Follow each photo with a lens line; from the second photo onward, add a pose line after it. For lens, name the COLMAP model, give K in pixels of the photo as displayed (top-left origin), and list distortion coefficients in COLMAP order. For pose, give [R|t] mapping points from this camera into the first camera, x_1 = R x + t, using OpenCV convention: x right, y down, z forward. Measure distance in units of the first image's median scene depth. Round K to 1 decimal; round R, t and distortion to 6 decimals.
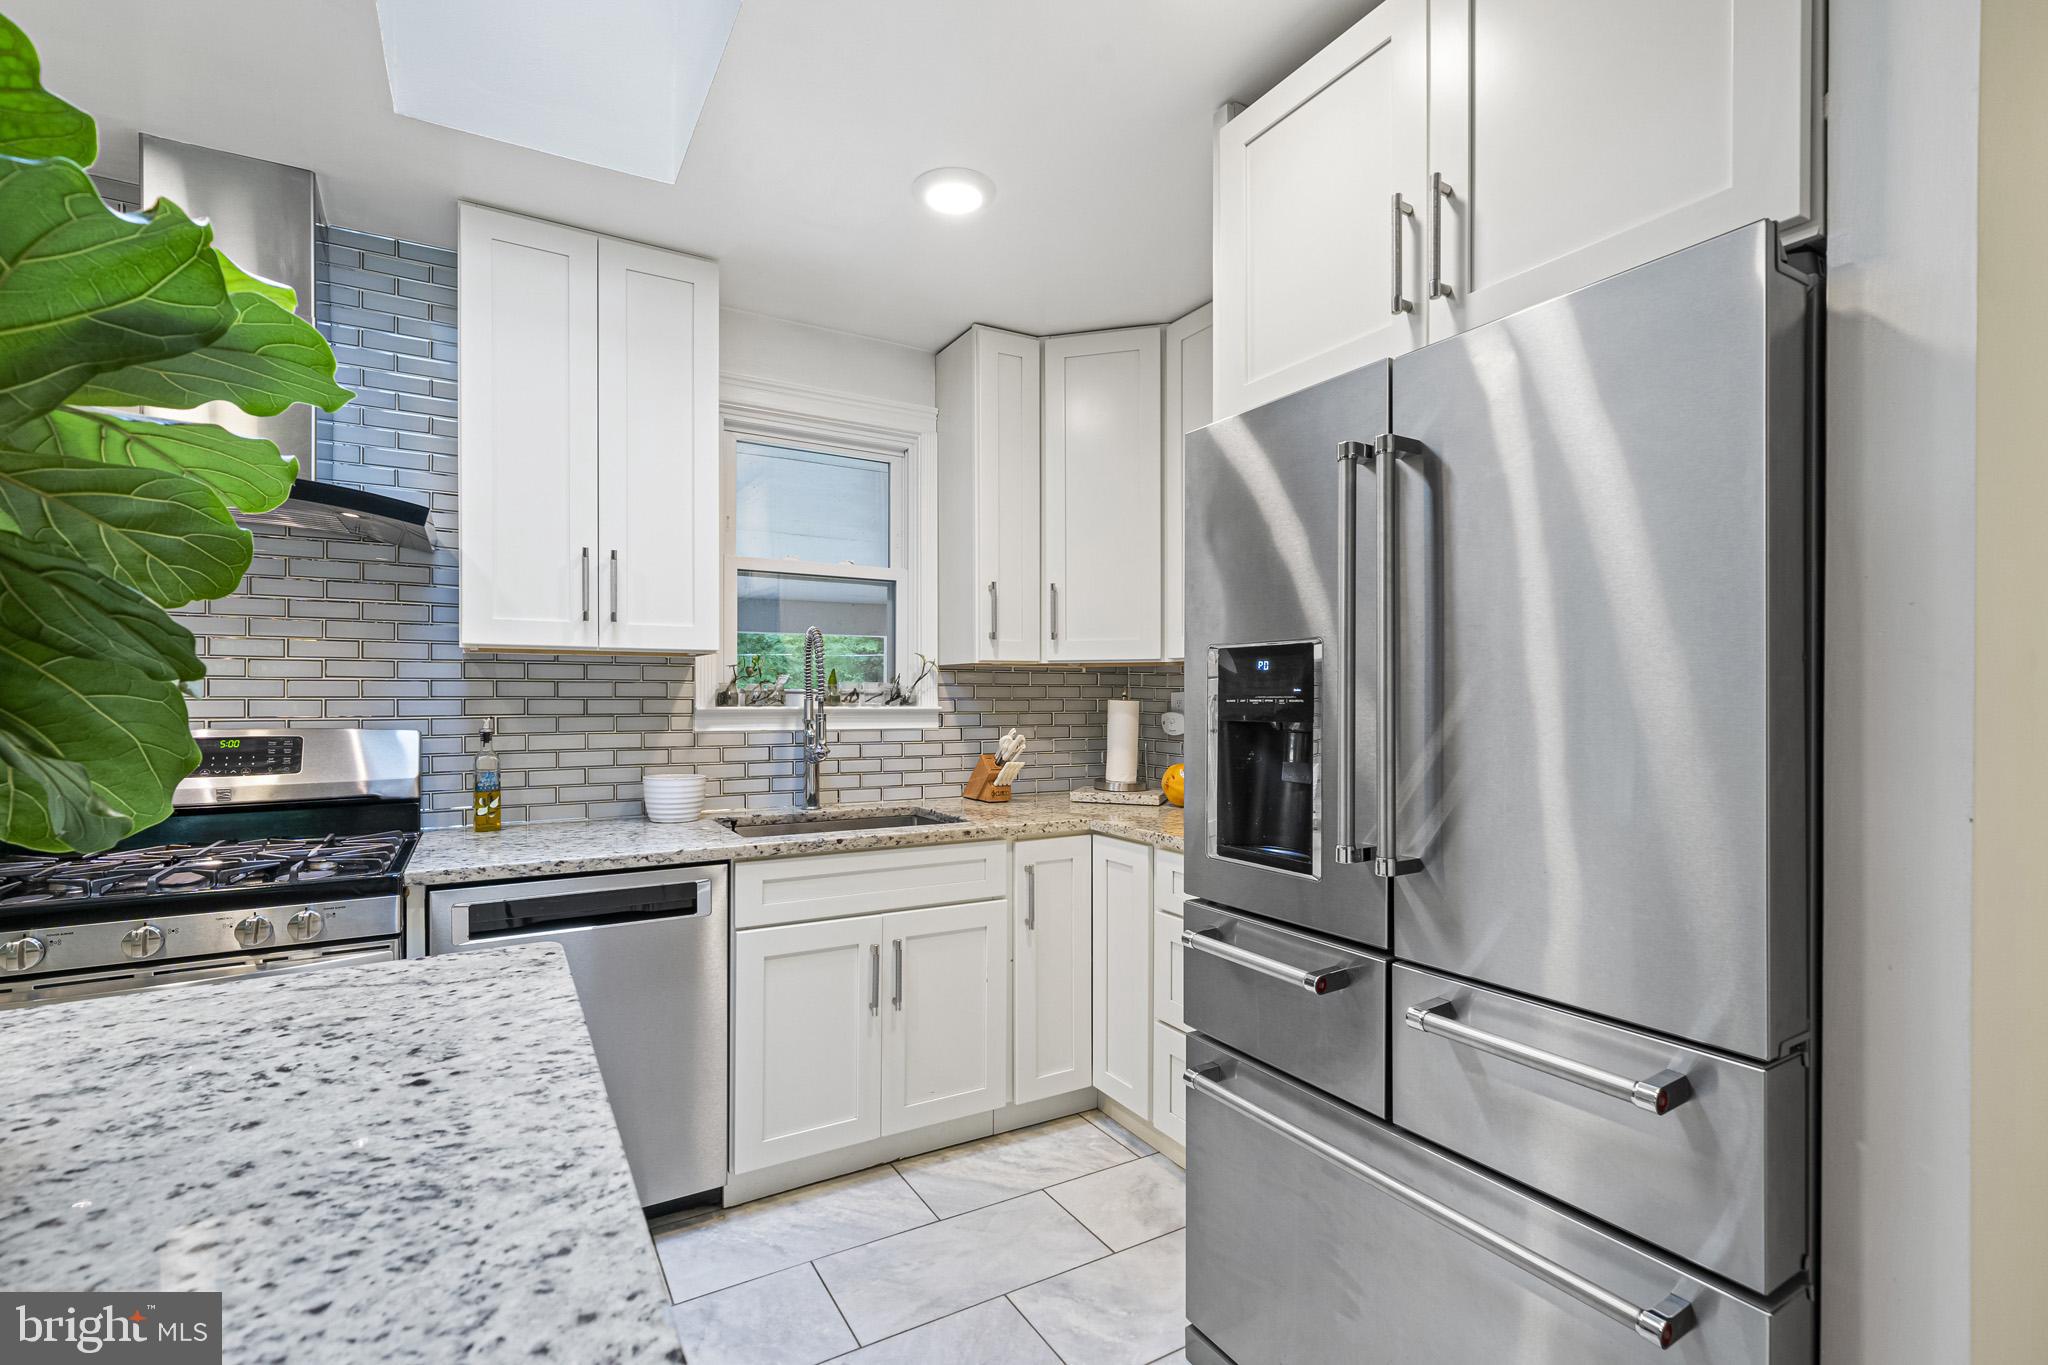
lens RADIAL K [[892.9, 0, 1026.2], [0, 892.9, 693.9], [0, 0, 1]] dist [0.001024, 0.000128]
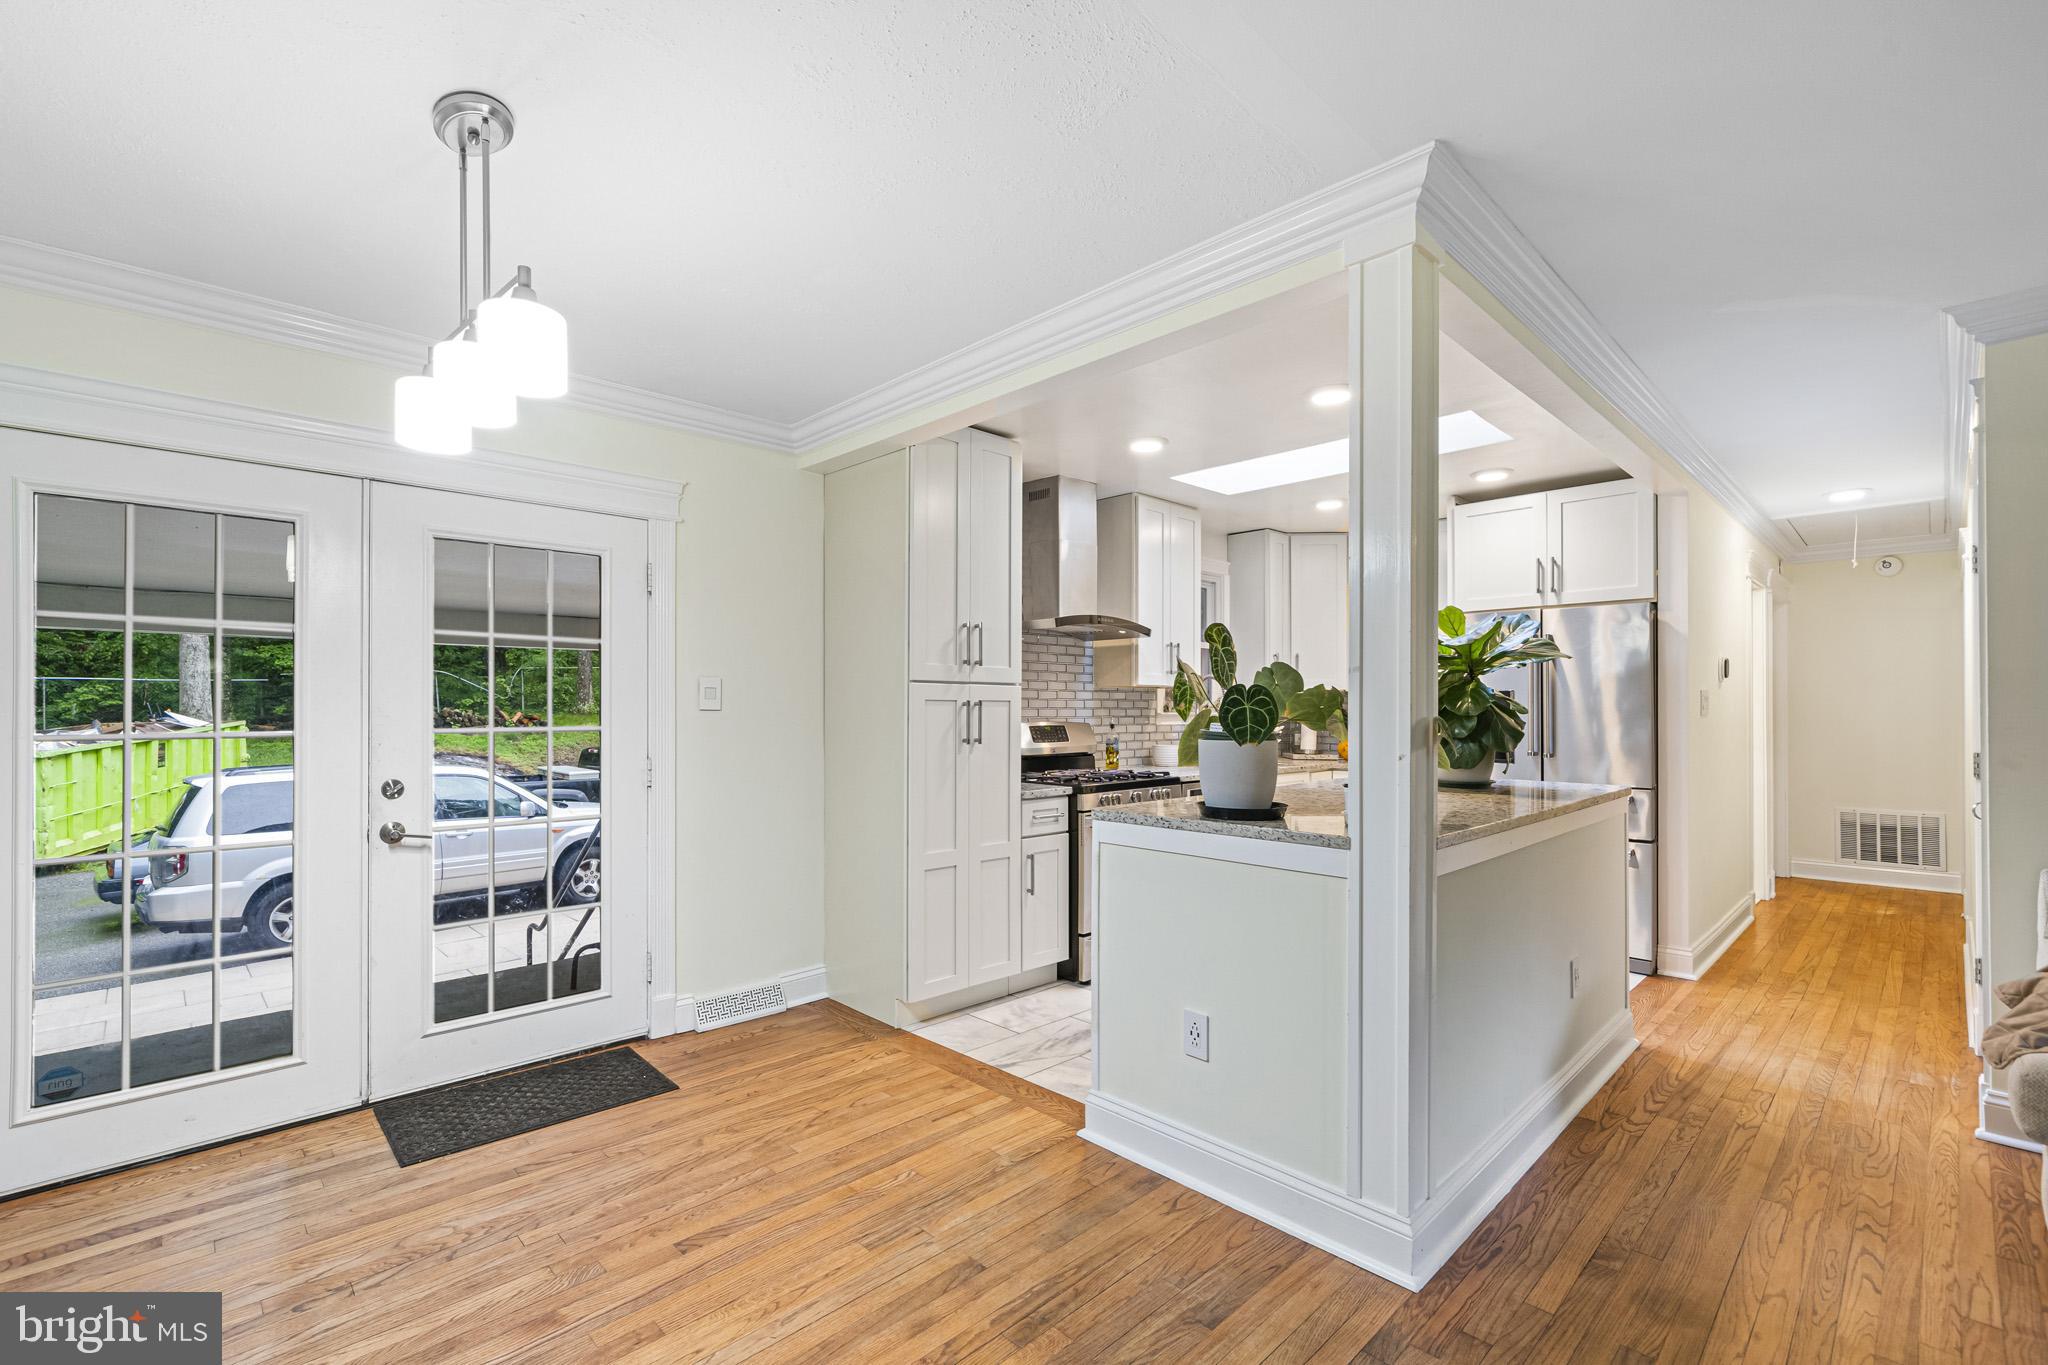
lens RADIAL K [[892.9, 0, 1003.3], [0, 892.9, 701.7], [0, 0, 1]] dist [0.001024, 0.000128]
pose [[0.971900, 0.002682, 0.235380, -1.378624], [-0.002232, 0.999995, -0.002179, -0.006071], [-0.235385, 0.001593, 0.971901, -1.058449]]
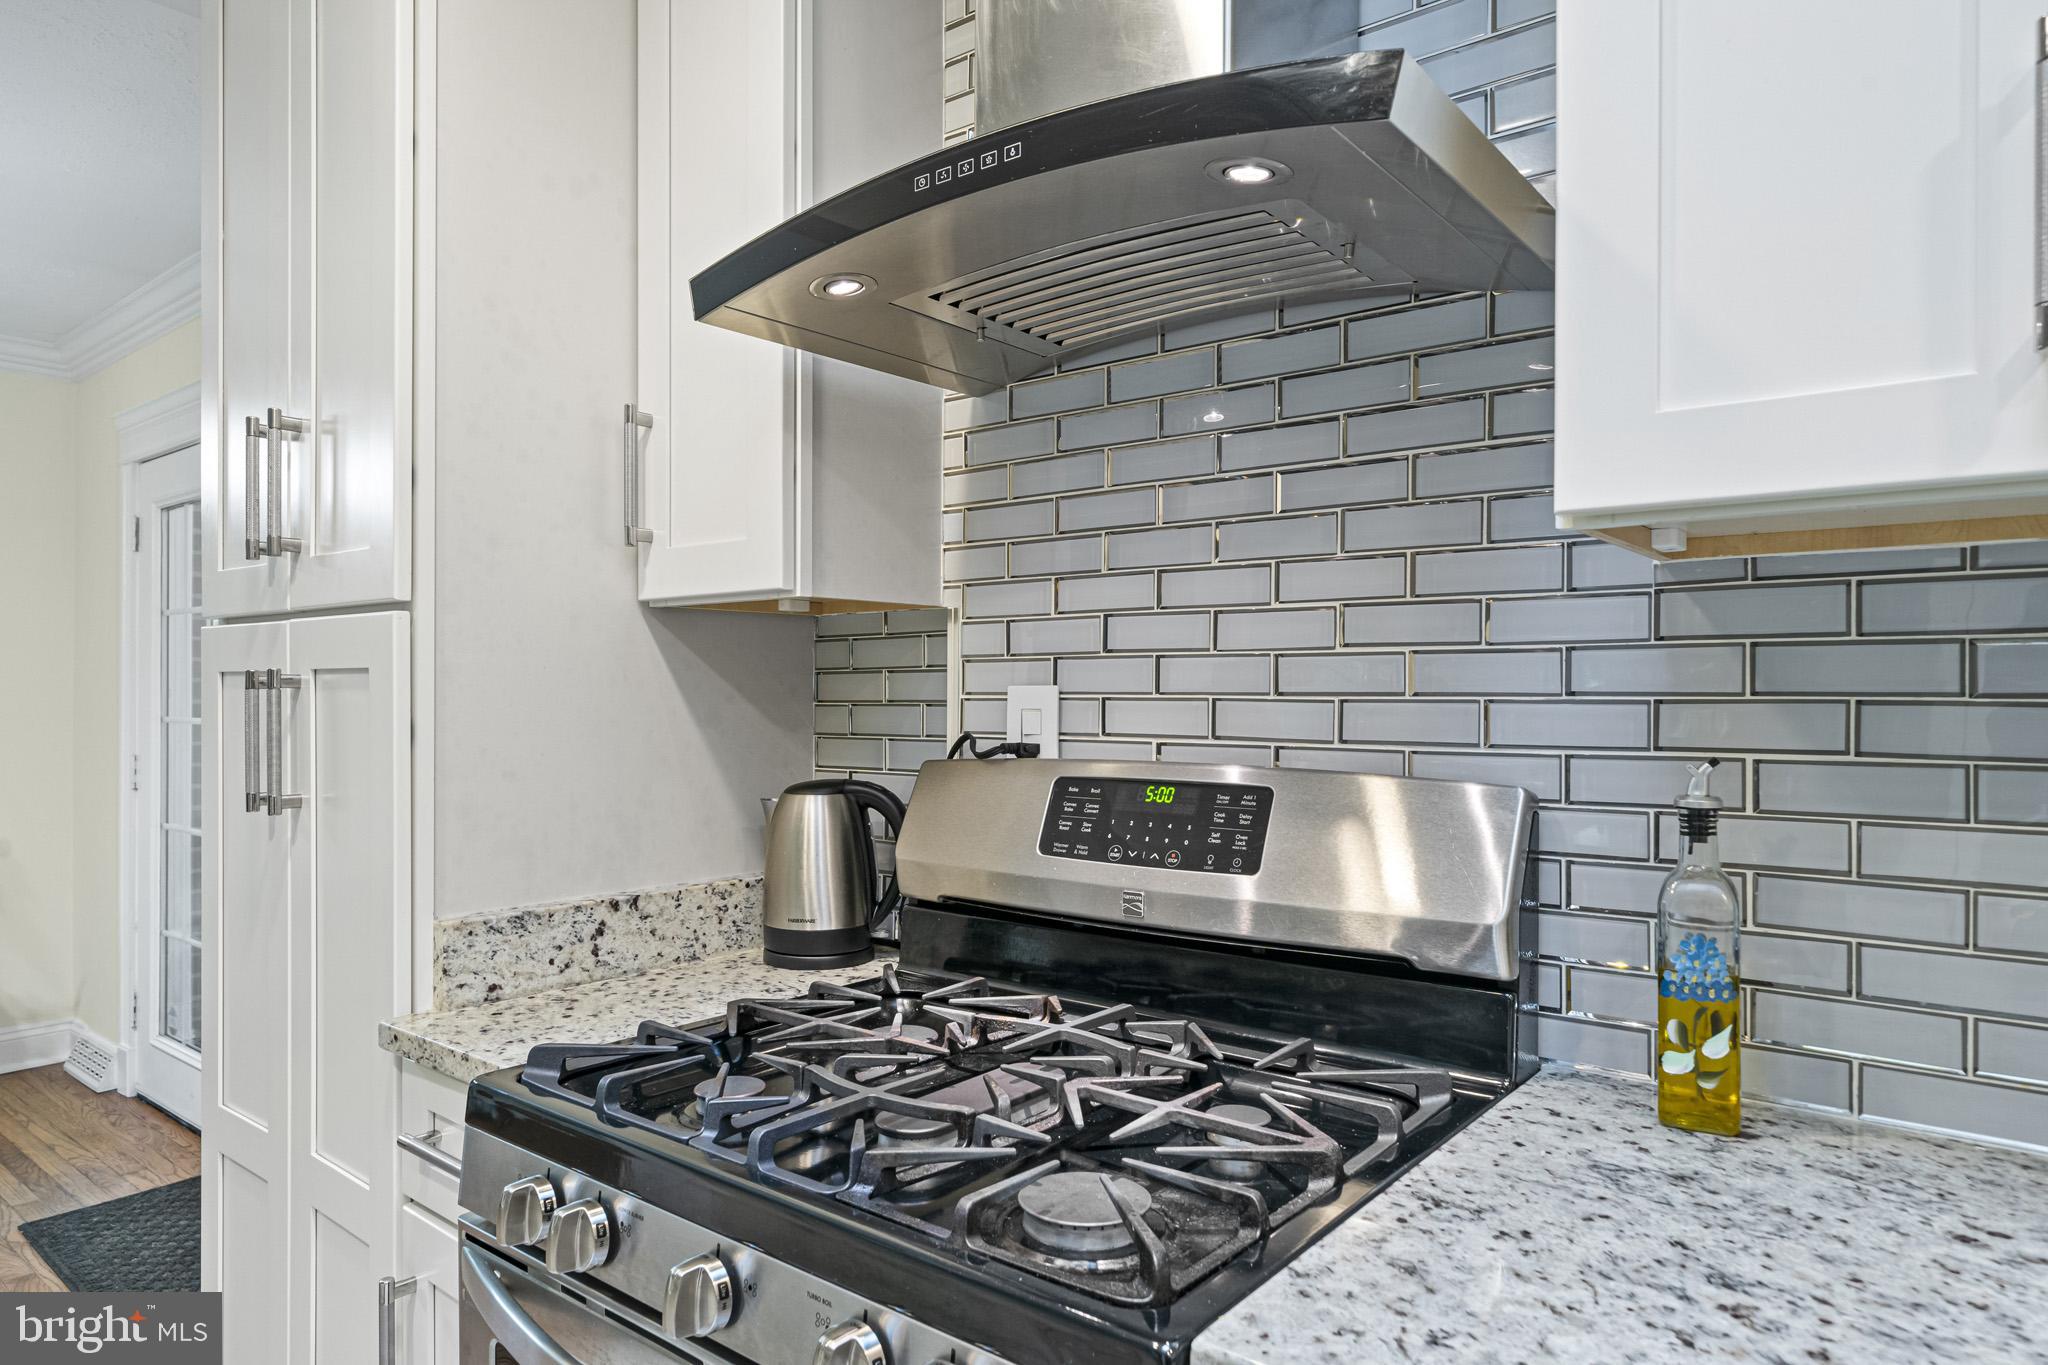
lens RADIAL K [[1231.2, 0, 1015.2], [0, 1231.2, 698.8], [0, 0, 1]] dist [0.030411, 0.001074]
pose [[0.351068, 0.002839, -0.936346, -0.281894], [-0.001224, 0.999996, 0.002573, 0.004299], [0.936349, 0.000243, 0.351070, 0.624314]]
